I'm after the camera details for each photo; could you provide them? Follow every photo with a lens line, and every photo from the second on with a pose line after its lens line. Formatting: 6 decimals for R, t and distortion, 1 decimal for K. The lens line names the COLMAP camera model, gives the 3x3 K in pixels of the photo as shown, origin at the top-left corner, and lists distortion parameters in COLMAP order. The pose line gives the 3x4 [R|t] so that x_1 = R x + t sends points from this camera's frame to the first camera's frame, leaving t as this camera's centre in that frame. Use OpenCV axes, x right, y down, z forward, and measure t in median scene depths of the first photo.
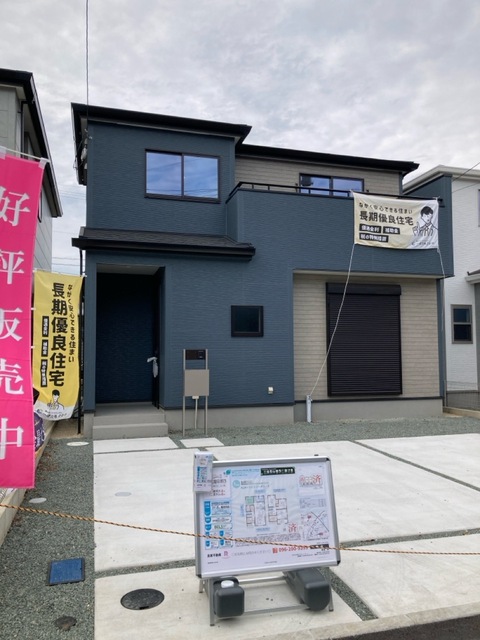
lens RADIAL K [[517.2, 0, 252.1], [0, 517.2, 324.6], [0, 0, 1]] dist [0.012848, 0.001351]
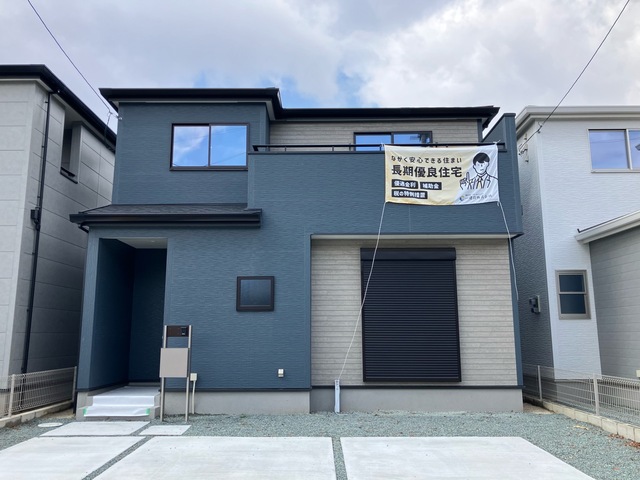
lens RADIAL K [[534.9, 0, 320.0], [0, 534.9, 240.0], [0, 0, 1]] dist [0.017825, 0.001868]
pose [[0.959175, -0.047982, -0.278713, 0.344107], [0.014502, 0.992551, -0.120964, 0.013702], [0.282441, 0.111984, 0.952726, 0.120681]]
